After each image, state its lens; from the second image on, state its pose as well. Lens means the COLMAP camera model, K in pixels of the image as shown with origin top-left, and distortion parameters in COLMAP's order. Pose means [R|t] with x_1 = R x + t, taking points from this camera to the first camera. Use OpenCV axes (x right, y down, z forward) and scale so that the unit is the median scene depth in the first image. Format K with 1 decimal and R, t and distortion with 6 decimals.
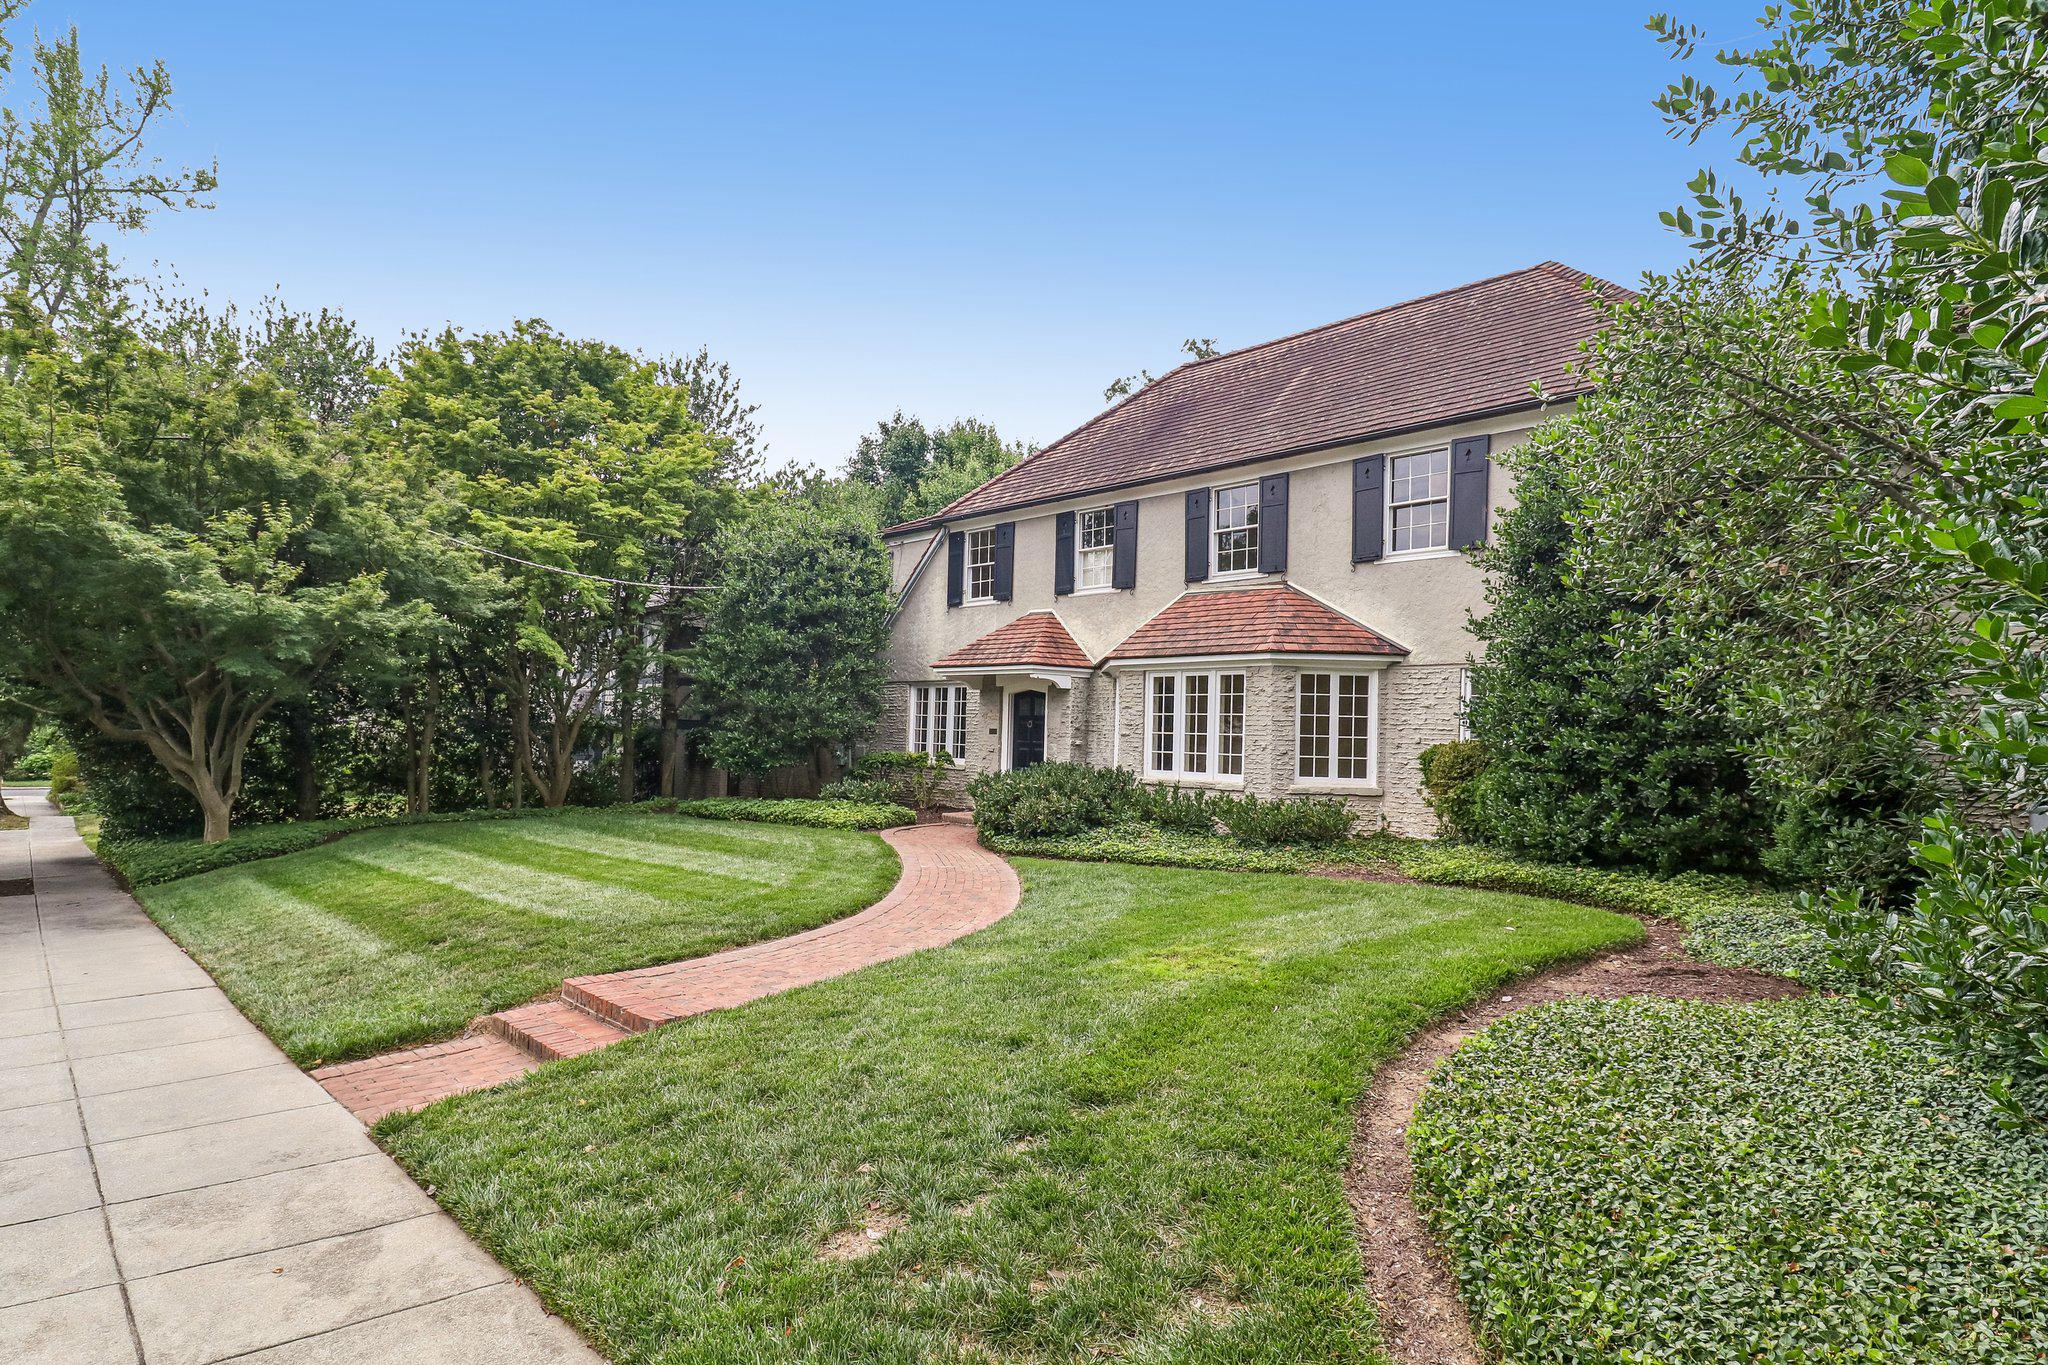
lens RADIAL K [[993.0, 0, 1063.7], [0, 993.0, 685.0], [0, 0, 1]] dist [0.001554, -0.014153]
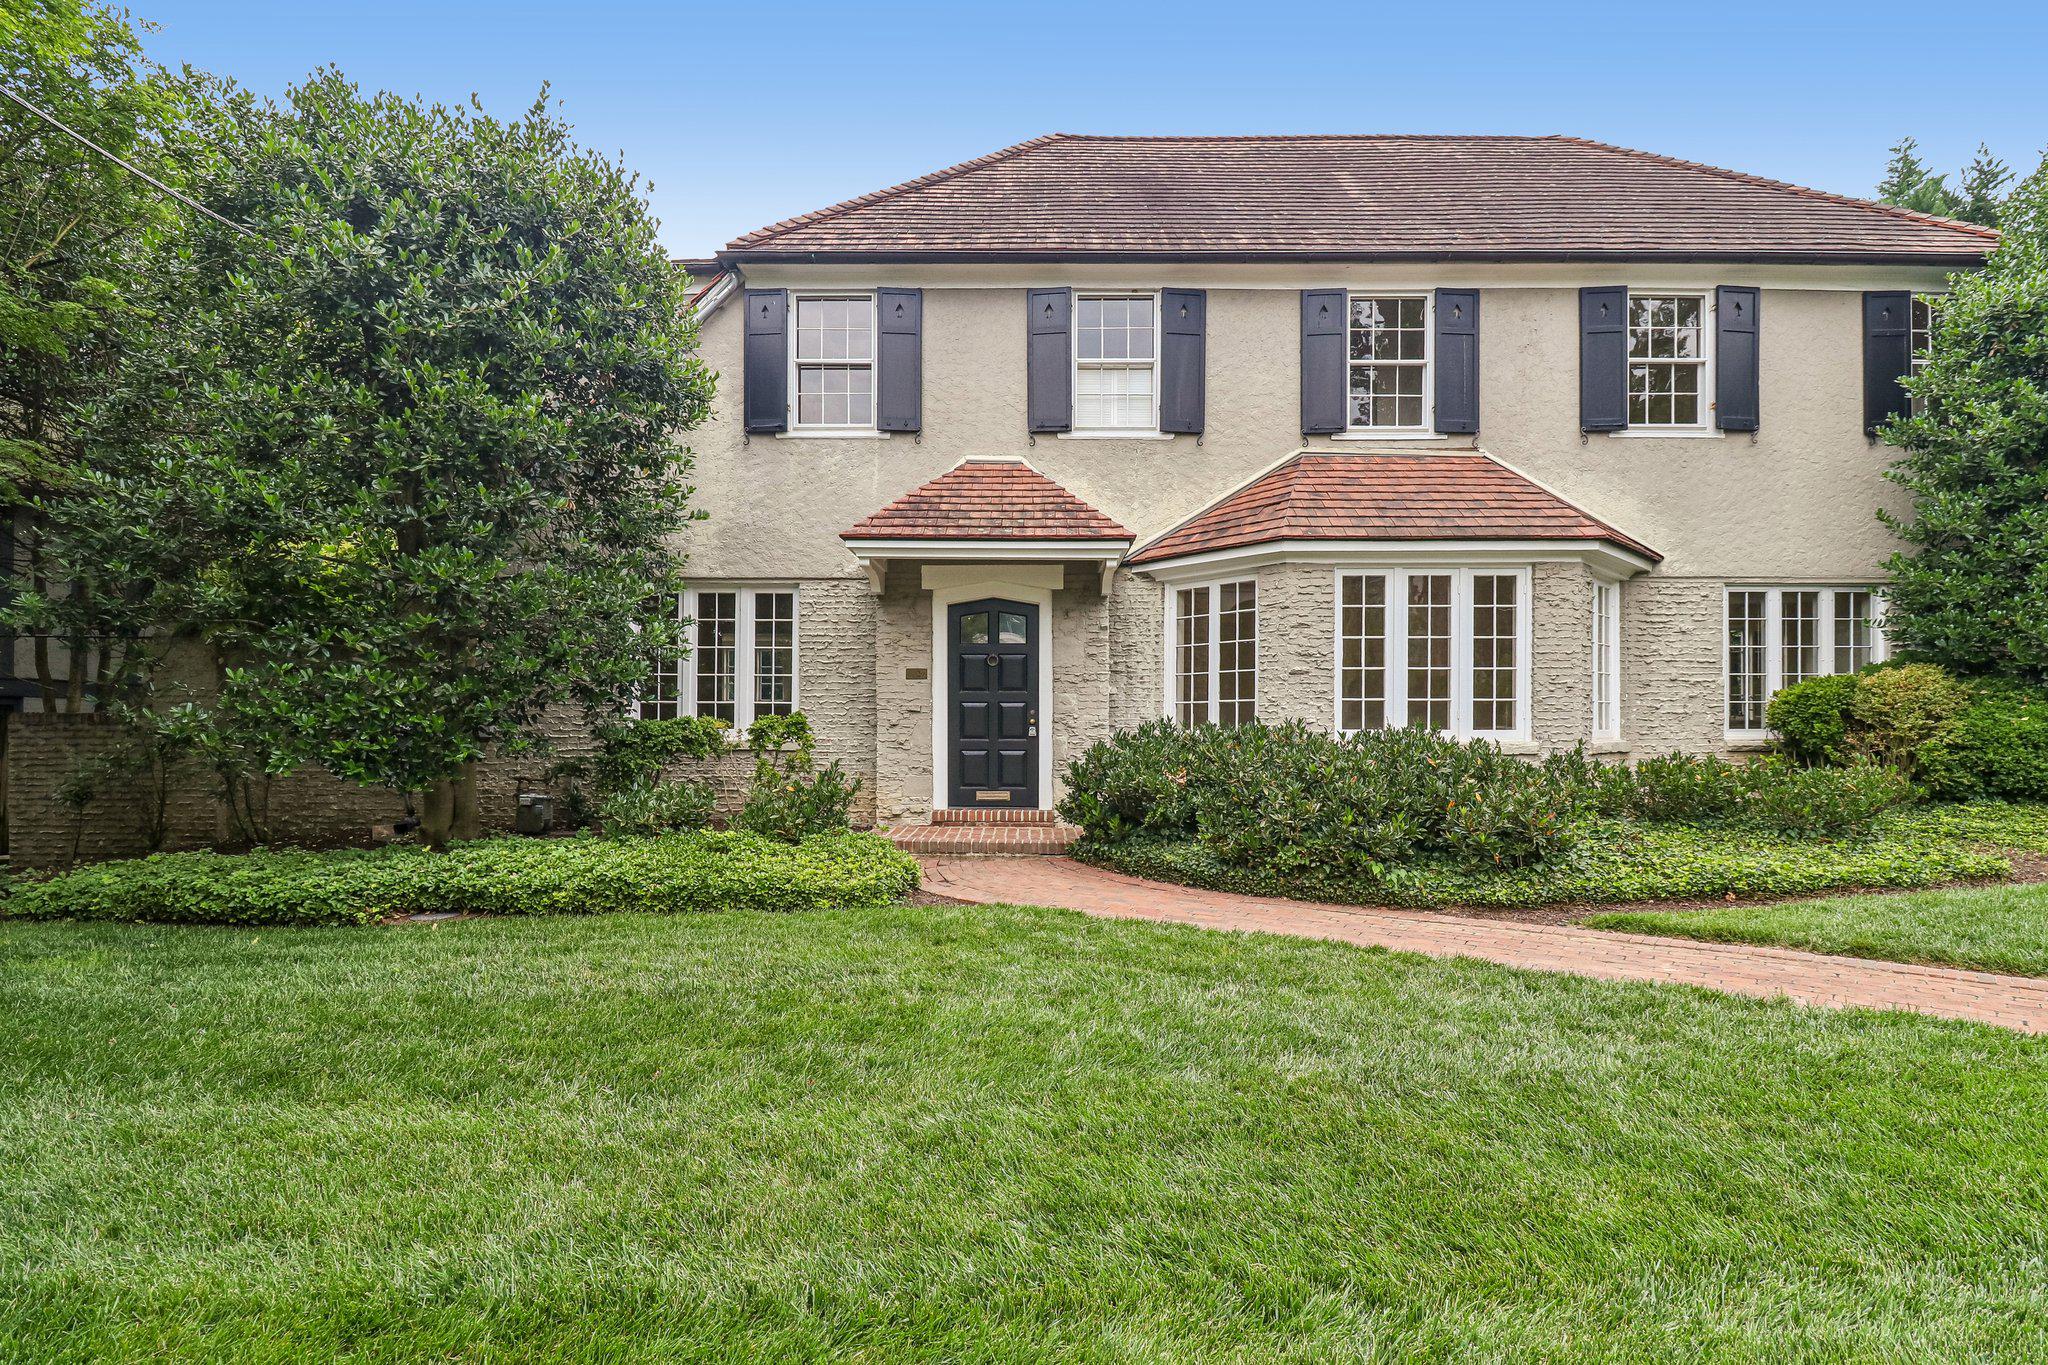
lens RADIAL K [[950.8, 0, 996.7], [0, 950.8, 694.4], [0, 0, 1]] dist [0.004617, -0.008032]
pose [[0.743889, -0.004206, 0.668290, -0.438114], [-0.016677, 0.999552, 0.024855, 0.051458], [-0.668095, -0.029634, 0.743485, 0.687813]]
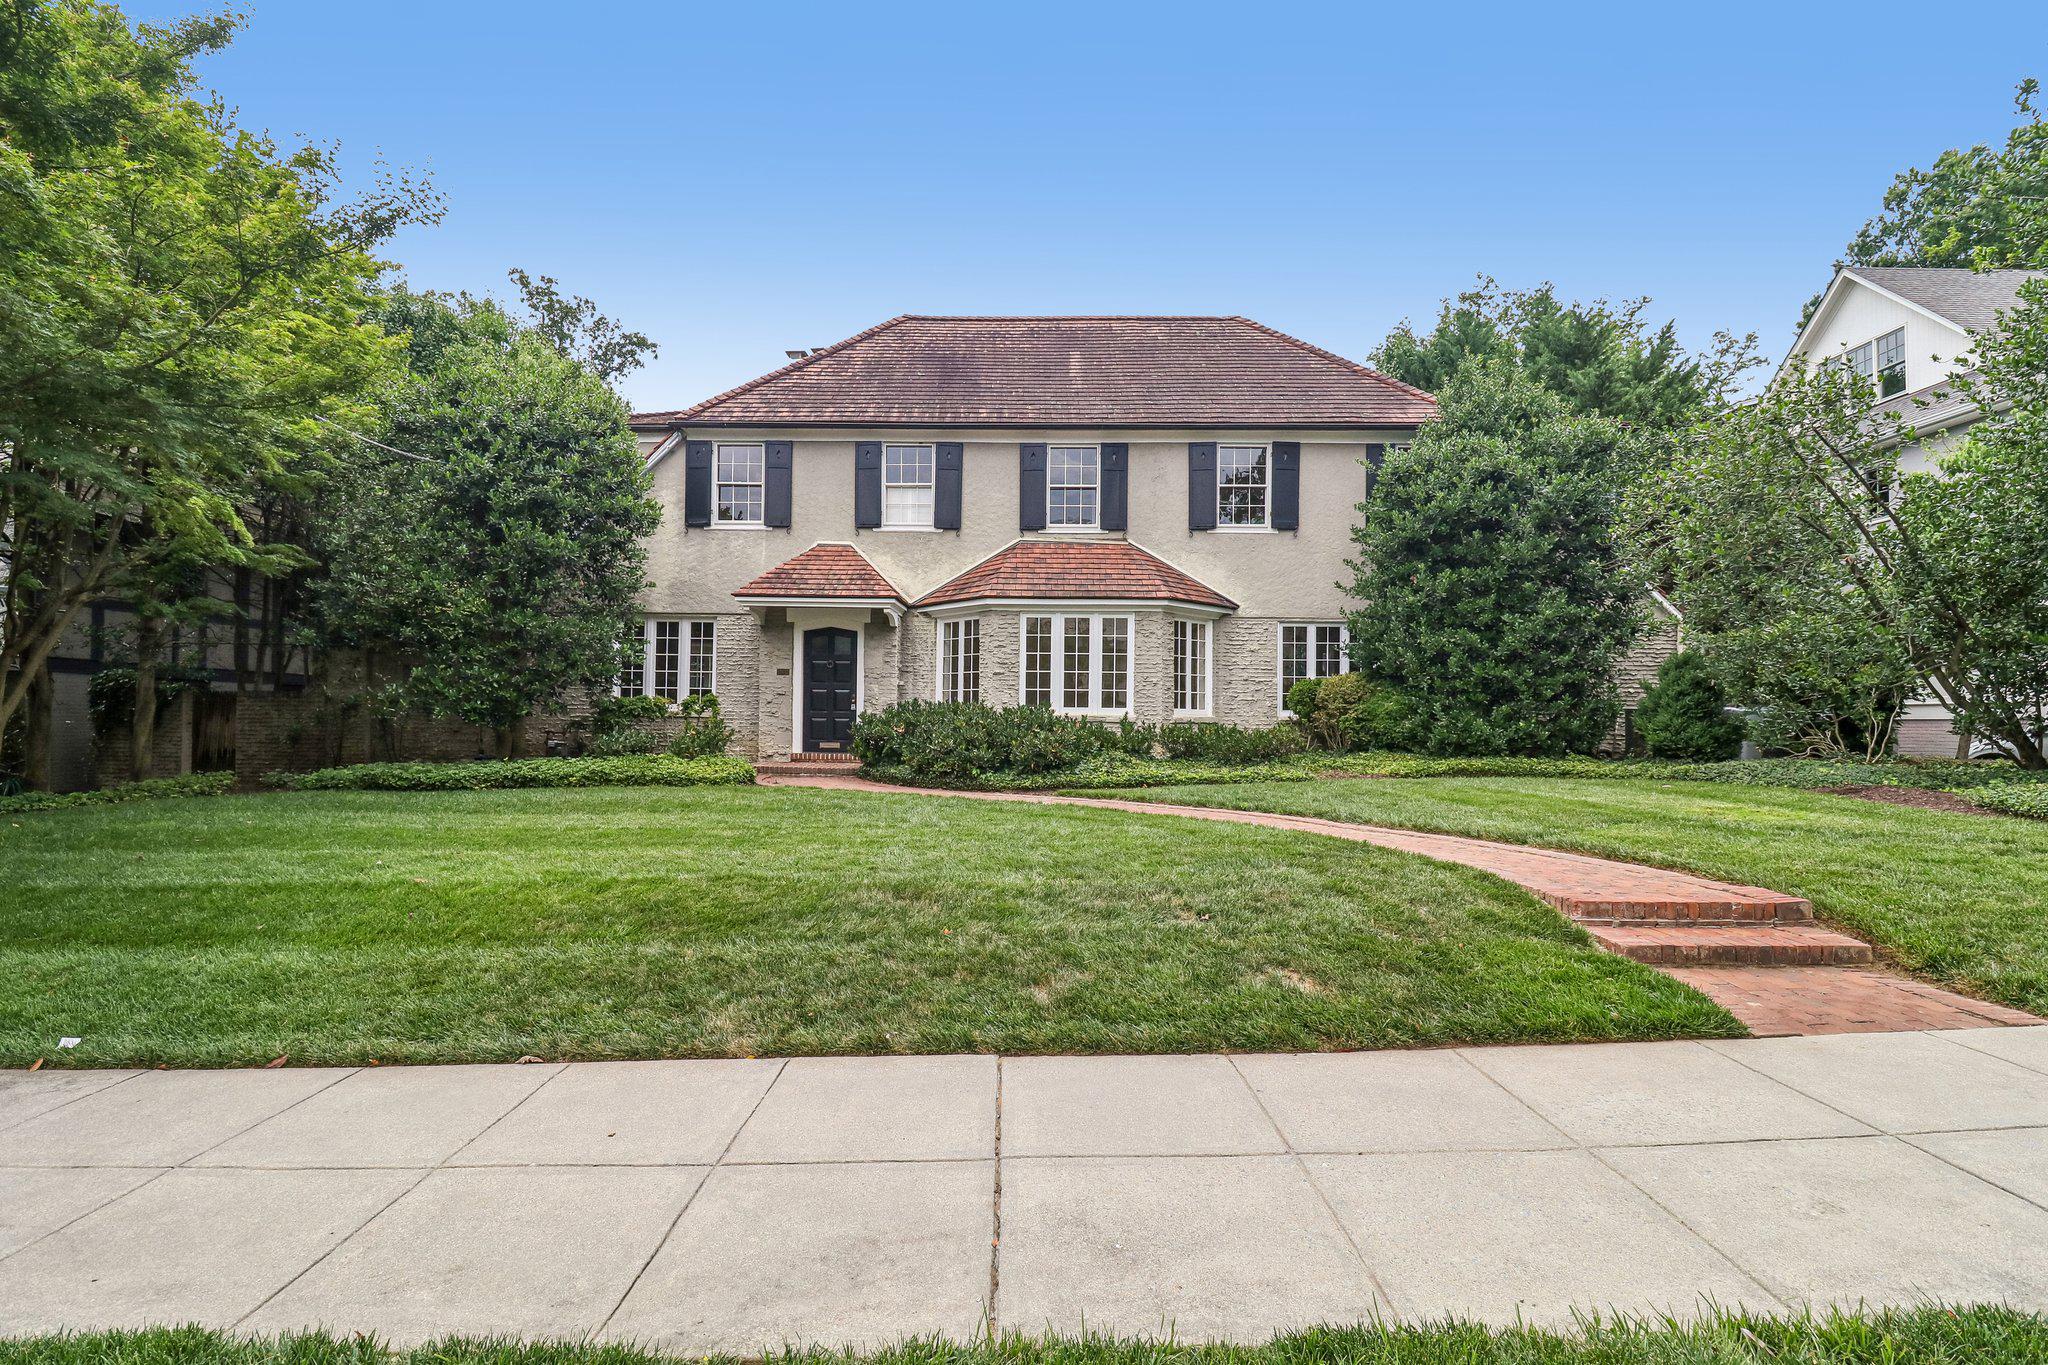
lens RADIAL K [[929.3, 0, 982.0], [0, 929.3, 675.0], [0, 0, 1]] dist [0.000110, -0.000132]
pose [[0.749976, 0.012558, 0.661346, -0.568074], [-0.025946, 0.999609, 0.010442, 0.041738], [-0.660956, -0.024991, 0.750009, 0.292268]]
